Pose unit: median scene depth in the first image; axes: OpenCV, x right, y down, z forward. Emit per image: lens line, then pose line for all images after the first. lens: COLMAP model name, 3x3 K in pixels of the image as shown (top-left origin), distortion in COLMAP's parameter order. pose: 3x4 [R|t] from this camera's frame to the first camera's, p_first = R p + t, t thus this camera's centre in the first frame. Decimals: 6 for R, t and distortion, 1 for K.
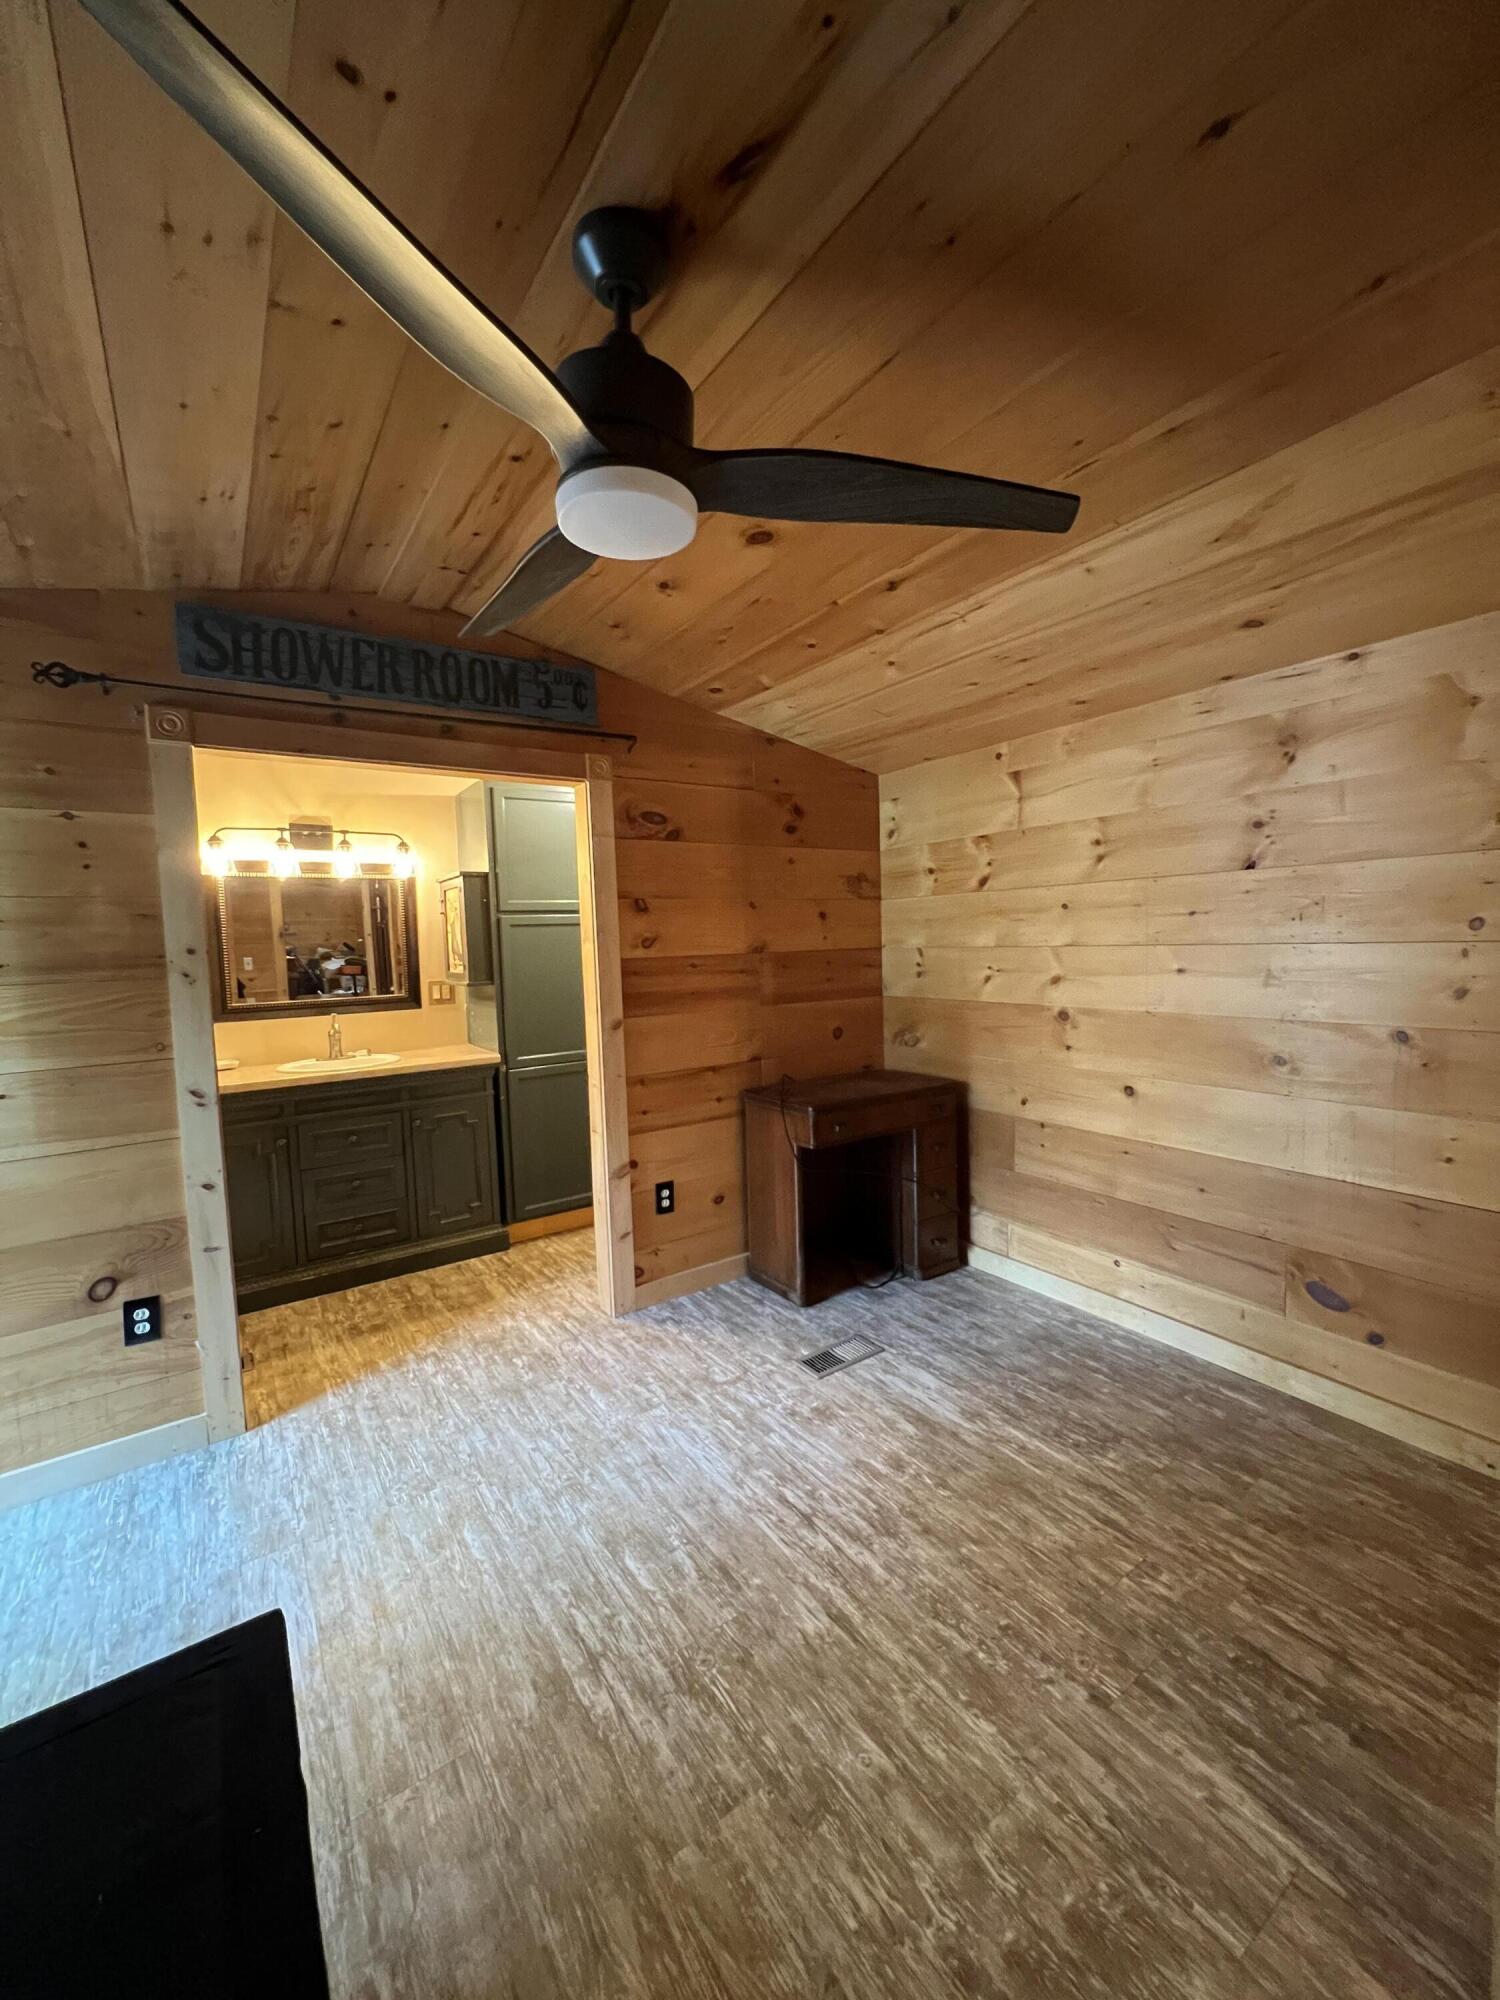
lens RADIAL K [[799.0, 0, 747.4], [0, 799.0, 994.9], [0, 0, 1]] dist [-0.007473, 0.000026]
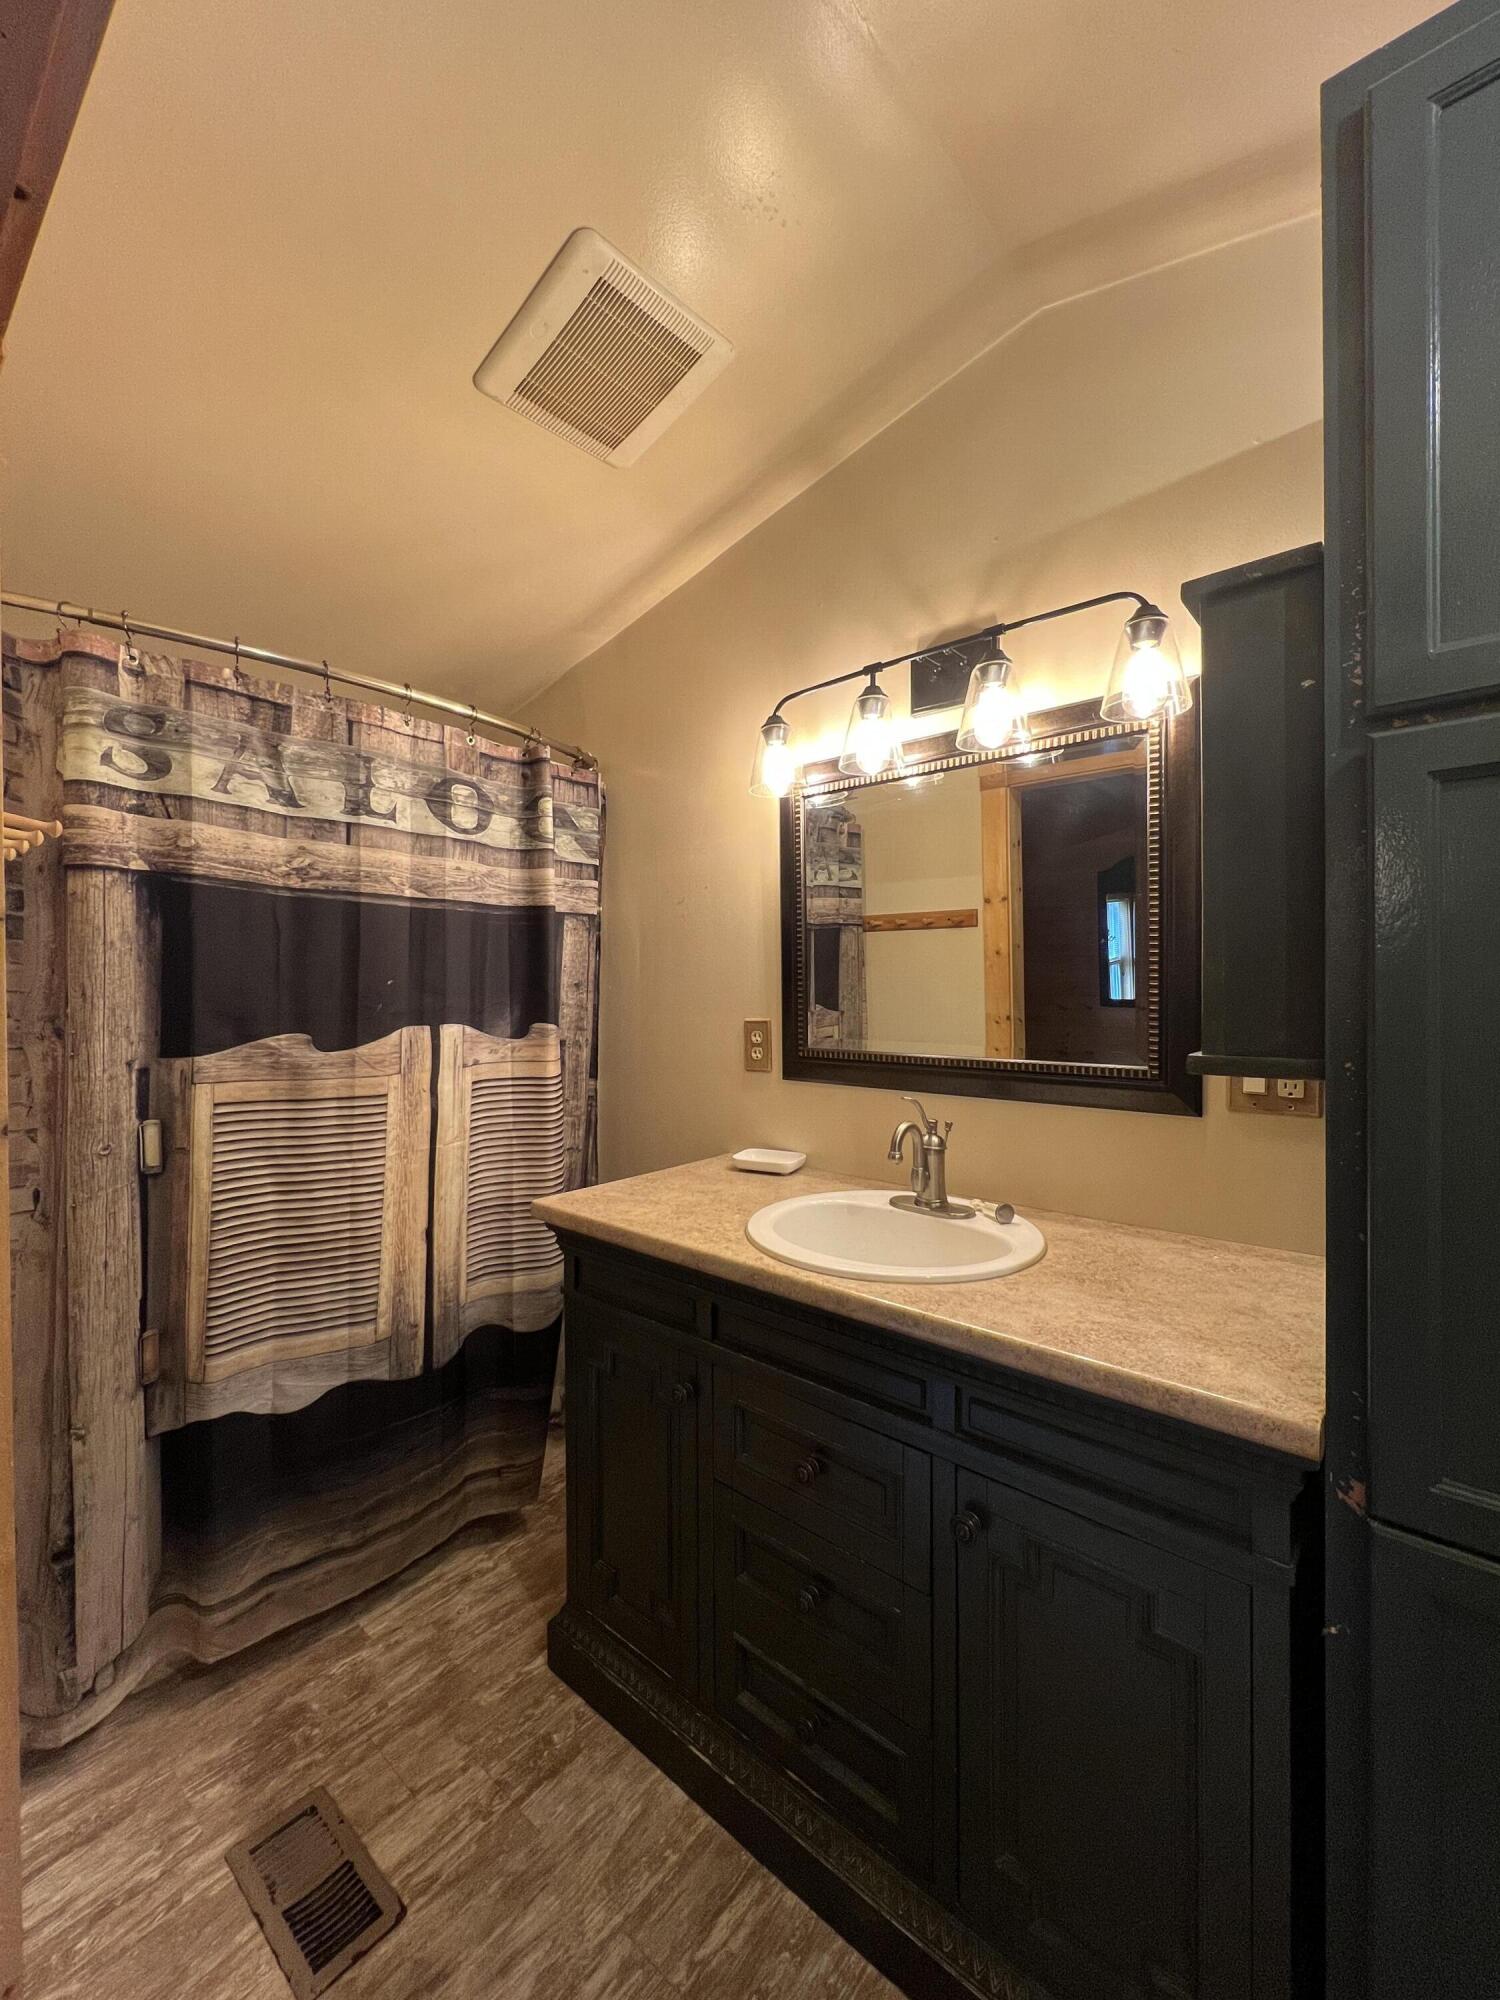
lens RADIAL K [[807.7, 0, 759.7], [0, 807.7, 996.7], [0, 0, 1]] dist [-0.001444, -0.000049]
pose [[0.267293, 0.039492, -0.962806, -0.153610], [-0.071184, 0.997239, 0.021142, -0.028501], [0.960983, 0.062885, 0.269366, 0.798193]]
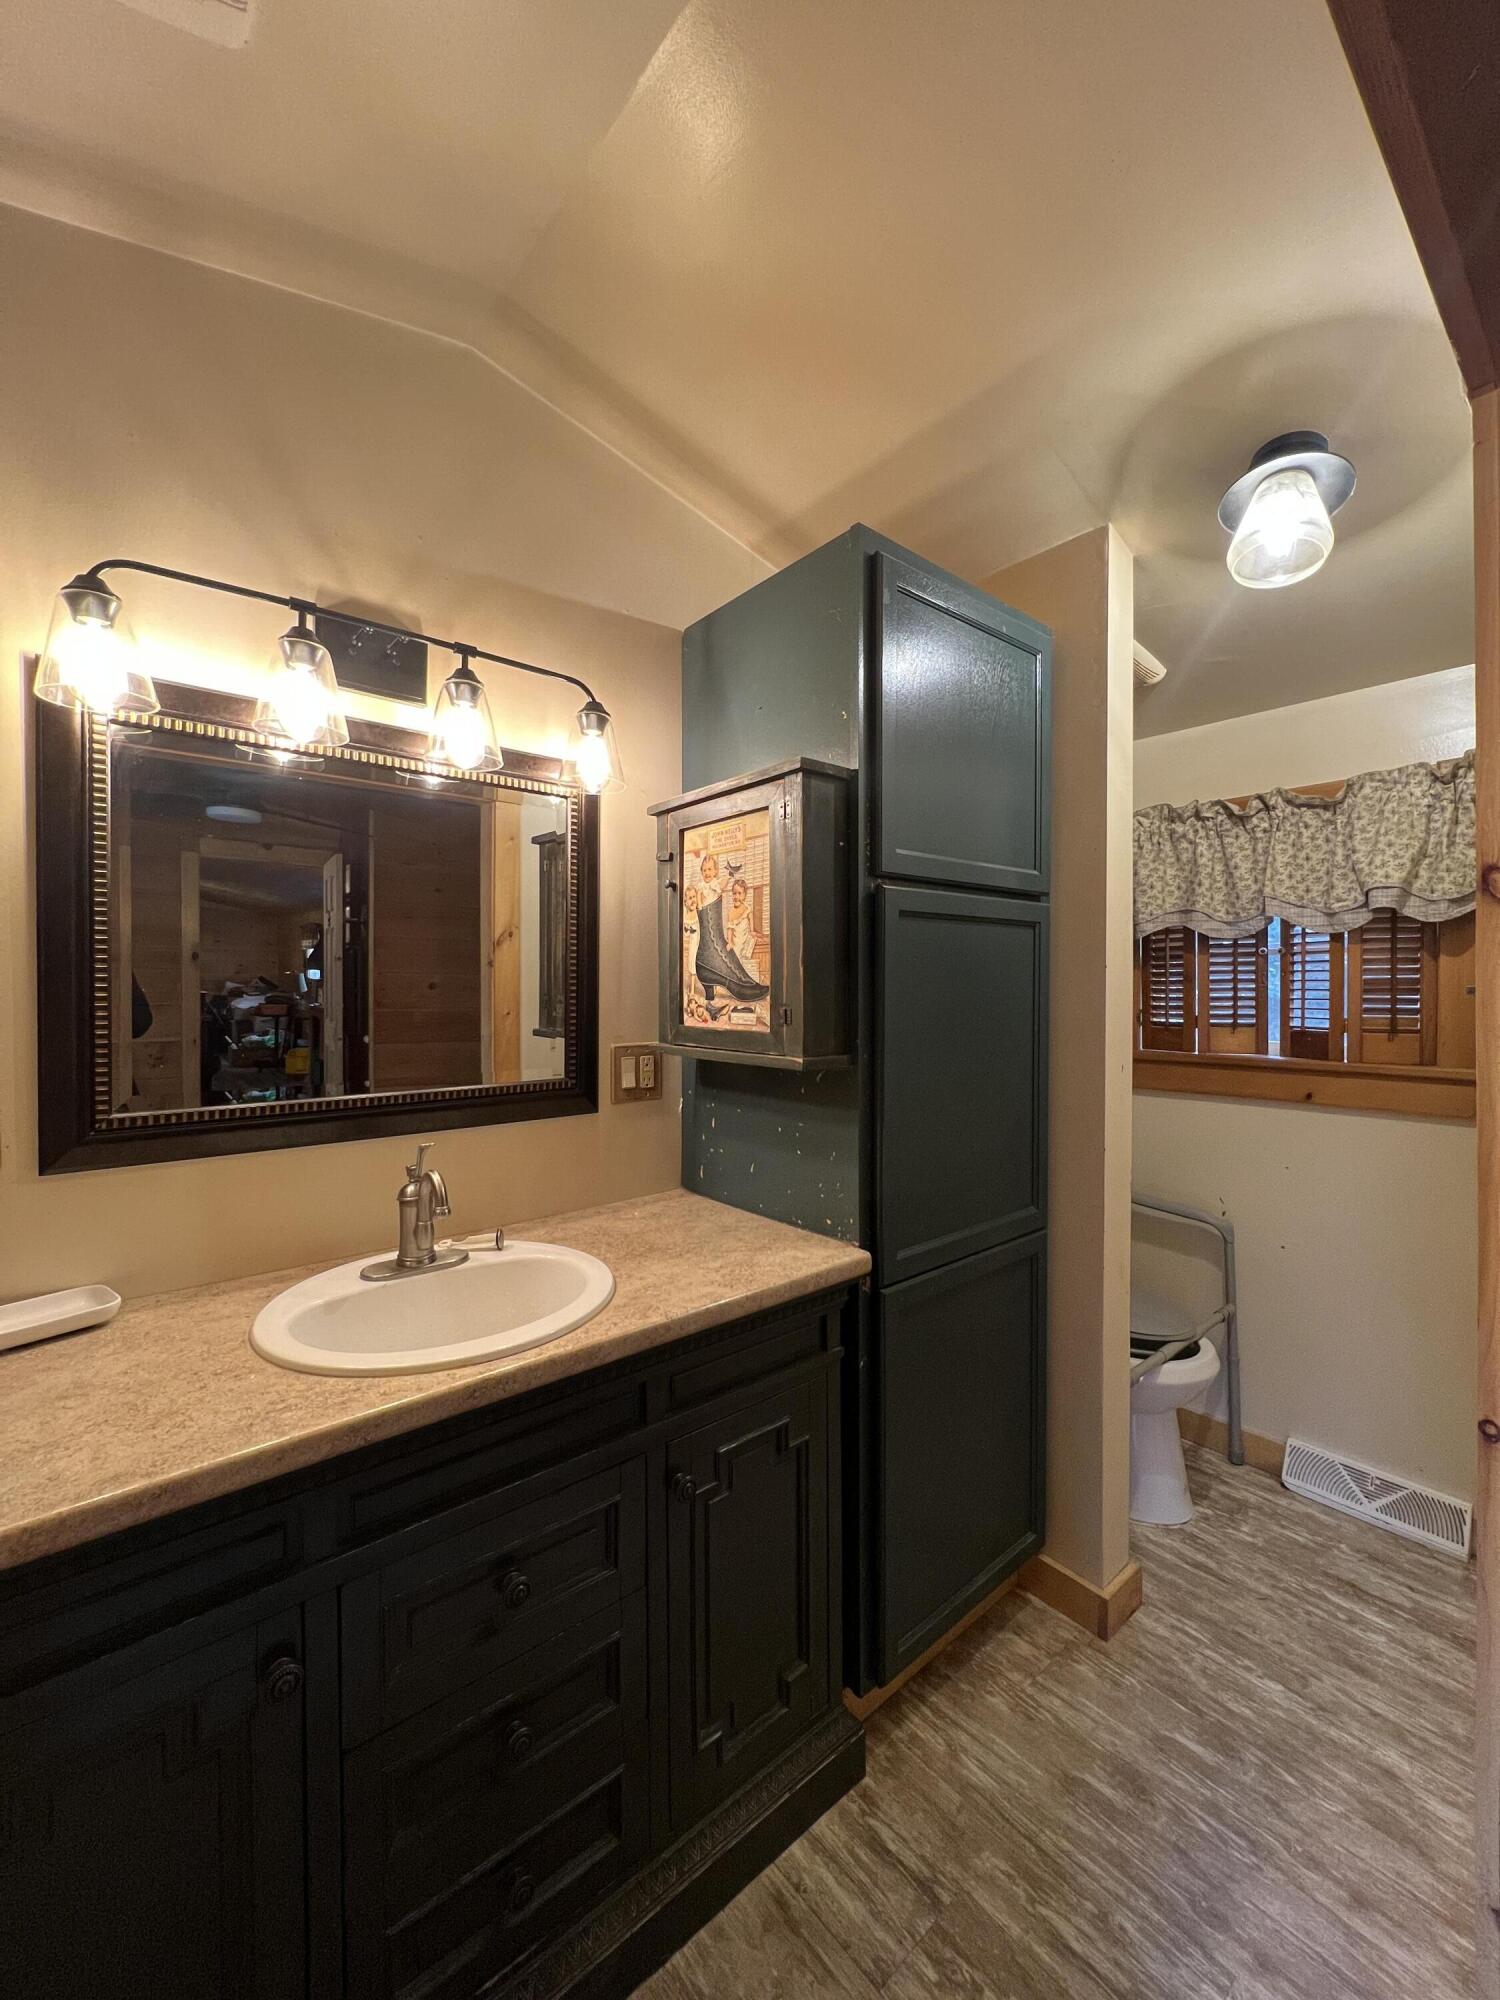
lens RADIAL K [[801.3, 0, 750.2], [0, 801.3, 997.9], [0, 0, 1]] dist [-0.001639, 0.001902]
pose [[0.994758, 0.026186, 0.098850, -0.405476], [-0.020316, 0.997996, -0.059932, -0.020911], [-0.100221, 0.057610, 0.993296, 0.622533]]
